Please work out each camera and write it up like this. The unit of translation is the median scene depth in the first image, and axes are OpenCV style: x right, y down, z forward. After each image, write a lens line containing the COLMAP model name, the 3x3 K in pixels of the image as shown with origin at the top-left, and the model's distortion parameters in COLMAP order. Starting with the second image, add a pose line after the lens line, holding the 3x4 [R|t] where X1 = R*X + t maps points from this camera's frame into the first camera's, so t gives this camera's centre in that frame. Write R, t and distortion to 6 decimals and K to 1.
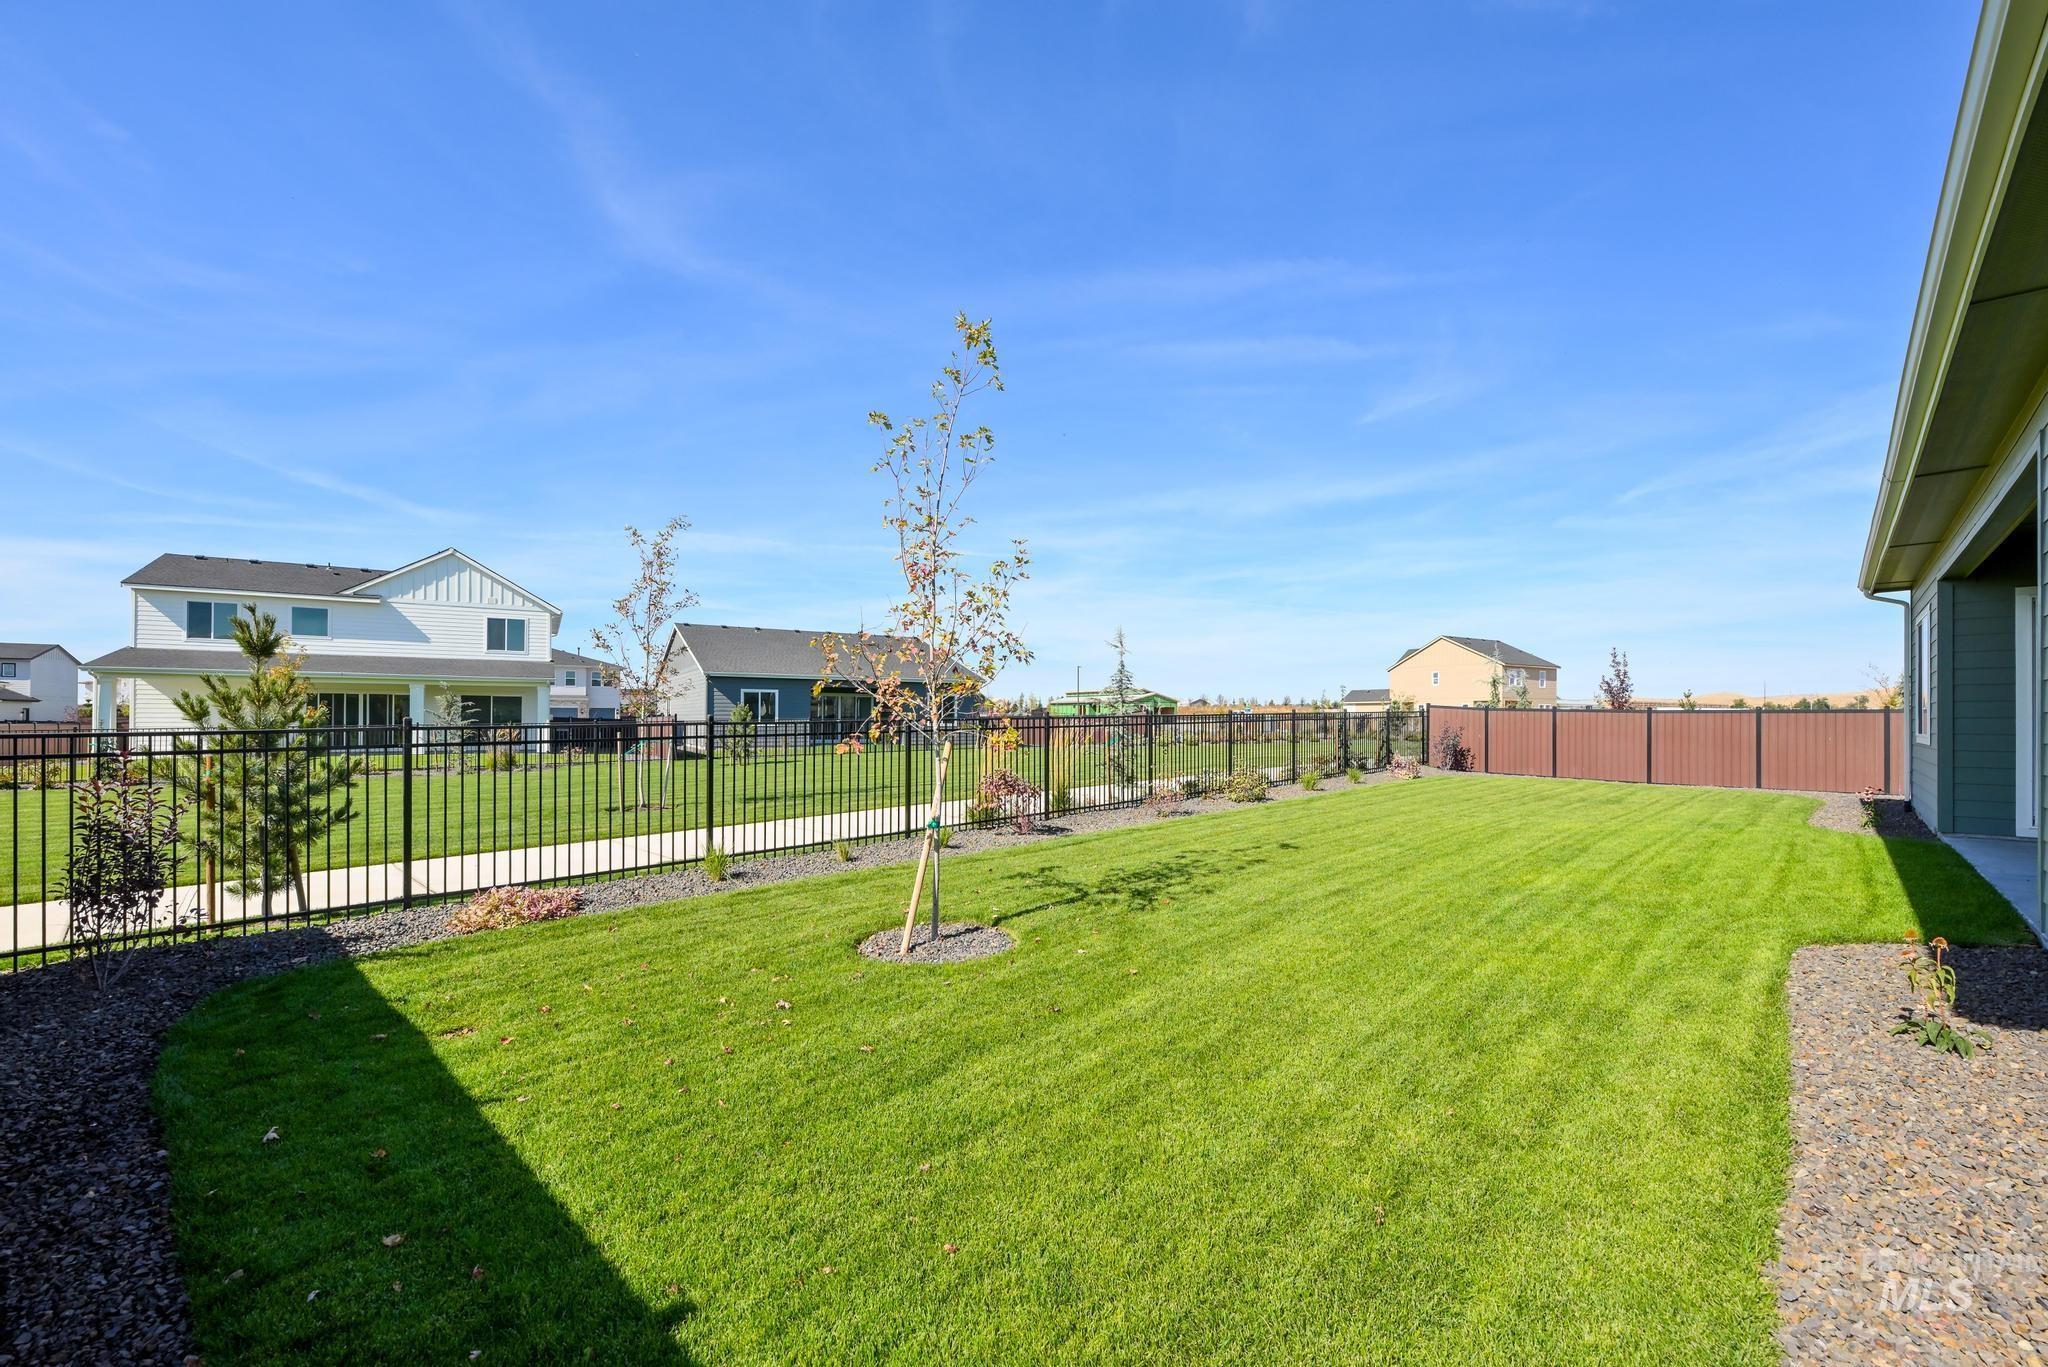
lens RADIAL K [[829.1, 0, 1060.0], [0, 829.1, 719.1], [0, 0, 1]] dist [0.003422, 0.000238]
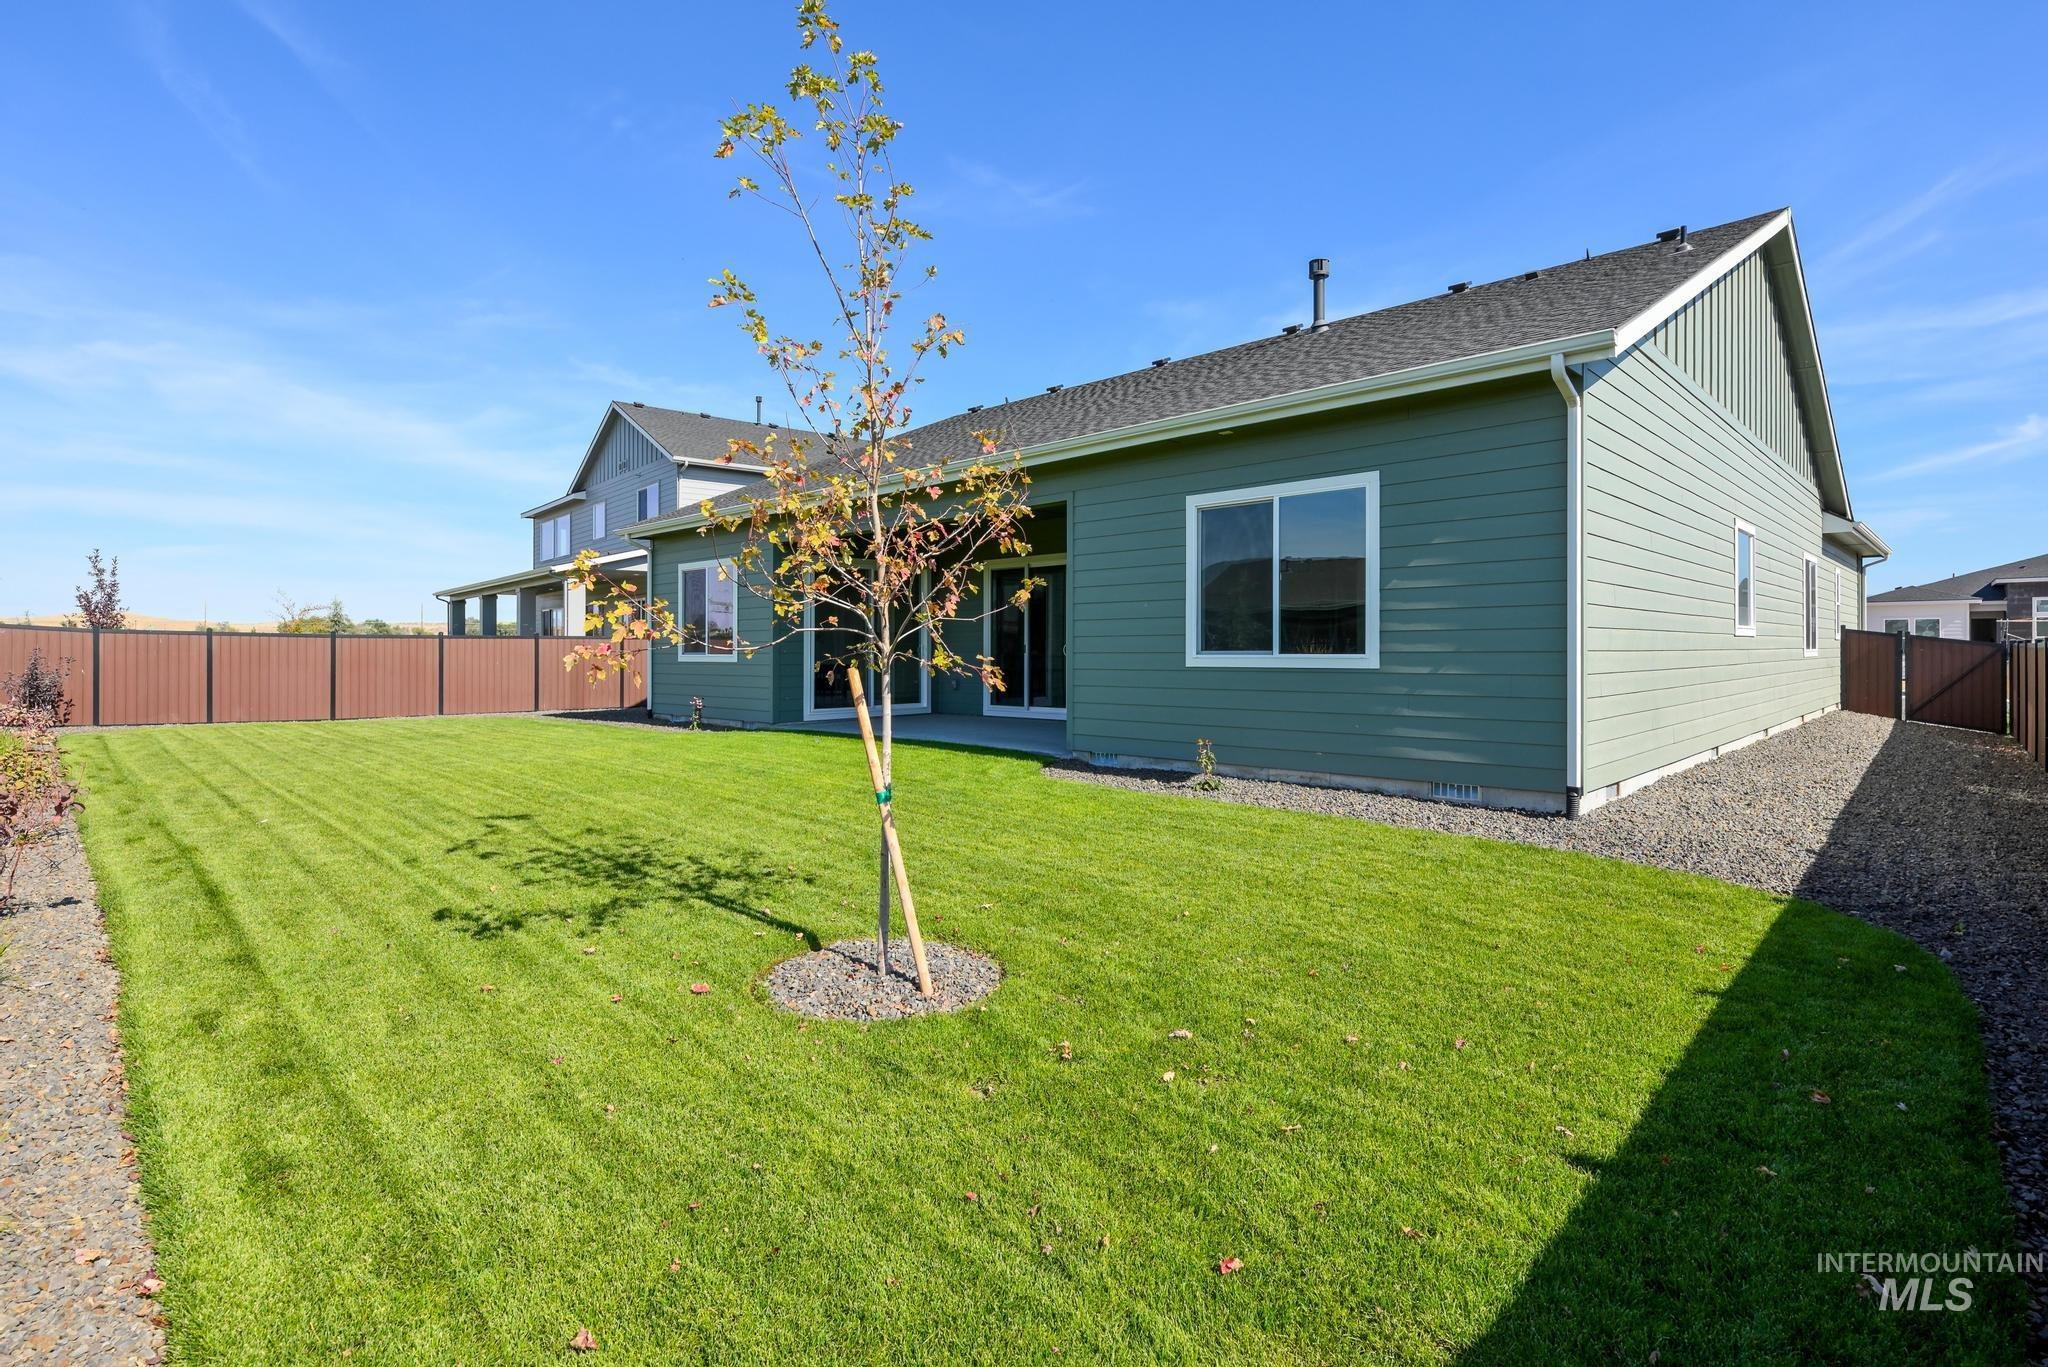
lens RADIAL K [[973.2, 0, 1022.6], [0, 973.2, 664.4], [0, 0, 1]] dist [-0.000686, -0.000059]
pose [[0.041921, -0.013251, 0.999033, -0.255000], [-0.000832, 0.999911, 0.013298, 0.006708], [-0.999121, -0.001389, 0.041906, 0.241192]]
